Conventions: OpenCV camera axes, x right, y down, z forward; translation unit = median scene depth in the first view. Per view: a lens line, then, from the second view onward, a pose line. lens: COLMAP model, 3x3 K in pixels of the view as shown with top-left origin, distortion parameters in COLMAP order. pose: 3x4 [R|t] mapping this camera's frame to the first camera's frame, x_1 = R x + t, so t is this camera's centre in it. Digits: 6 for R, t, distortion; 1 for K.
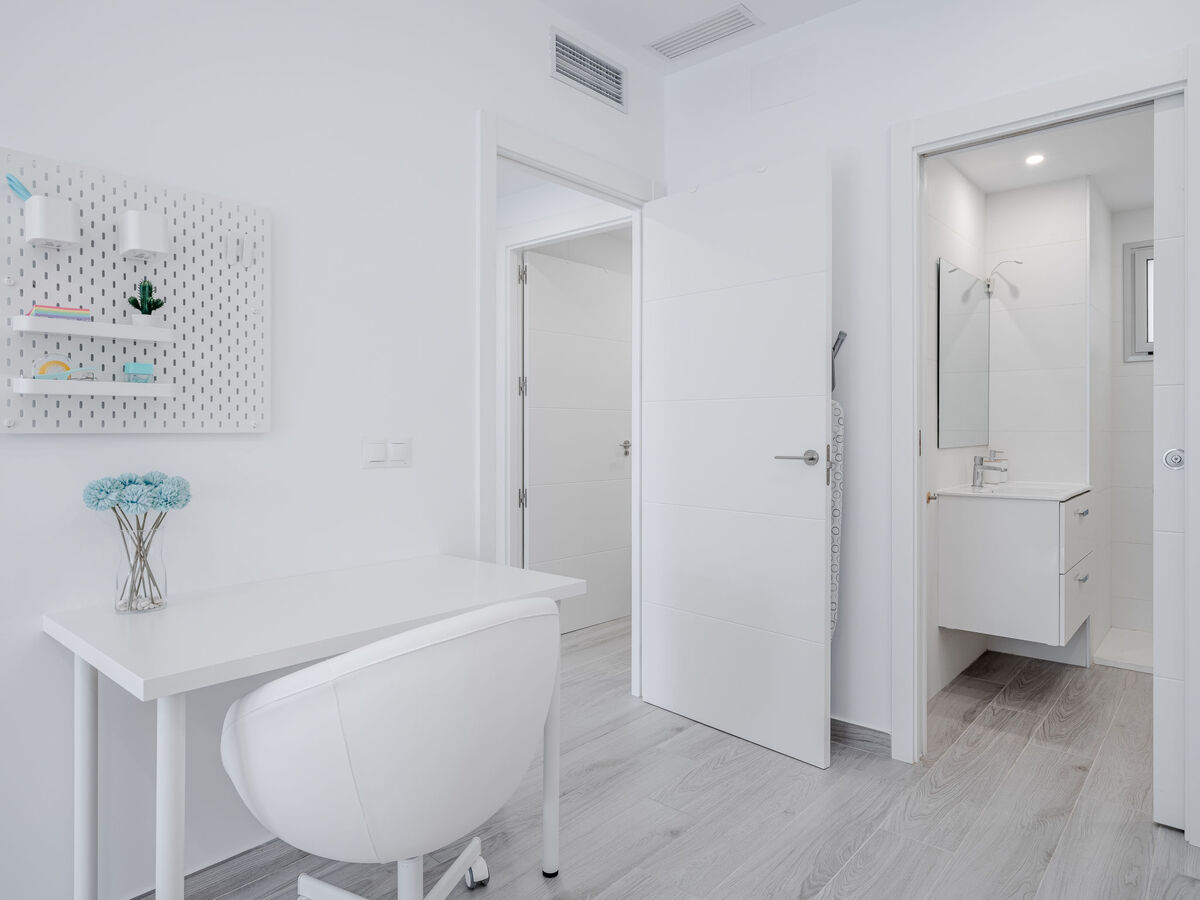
lens RADIAL K [[734.0, 0, 598.0], [0, 734.0, 419.0], [0, 0, 1]] dist [-0.013885, 0.010071]
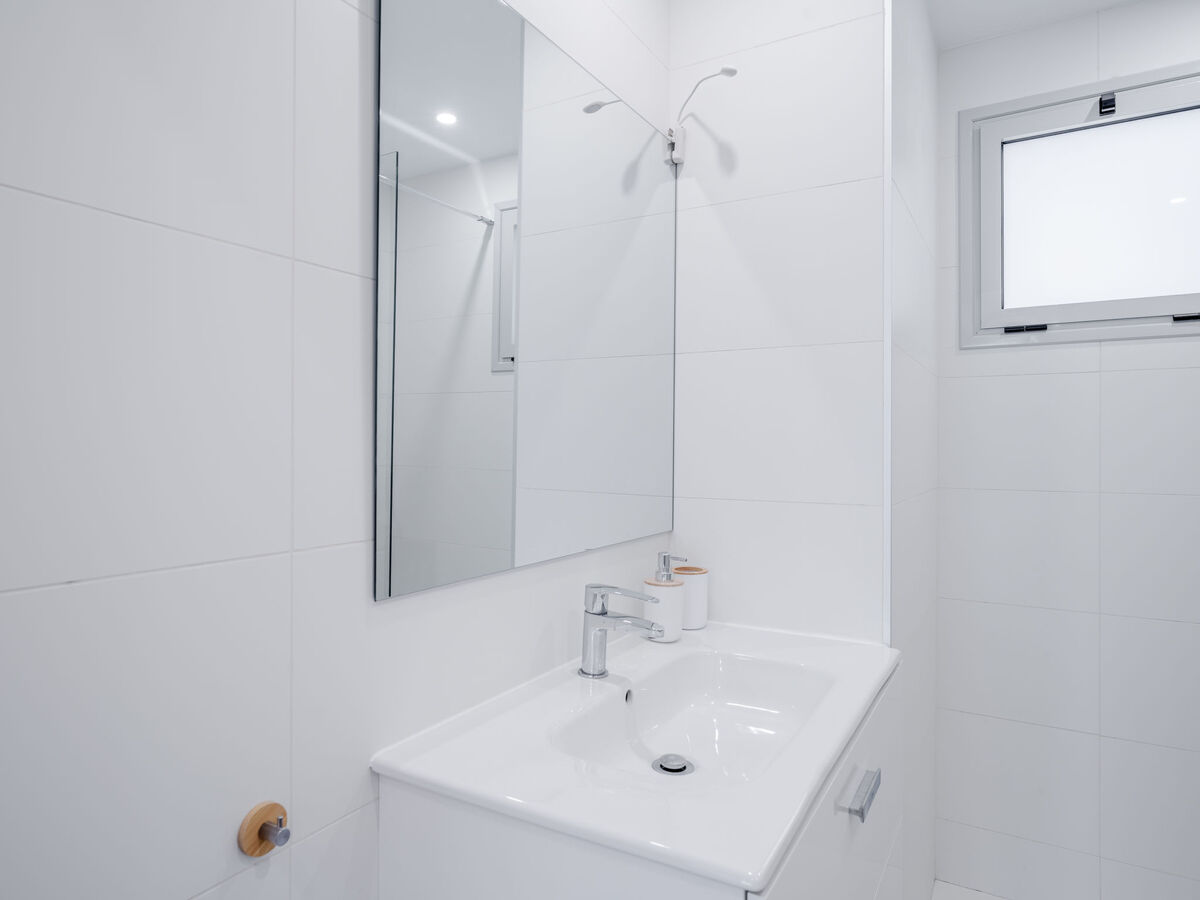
lens RADIAL K [[734.0, 0, 599.6], [0, 734.0, 443.0], [0, 0, 1]] dist [-0.013885, 0.010071]
pose [[0.982841, 0.003486, 0.184421, 0.415817], [-0.002600, 0.999984, -0.005047, -0.010739], [-0.184436, 0.004481, 0.982834, 0.597559]]
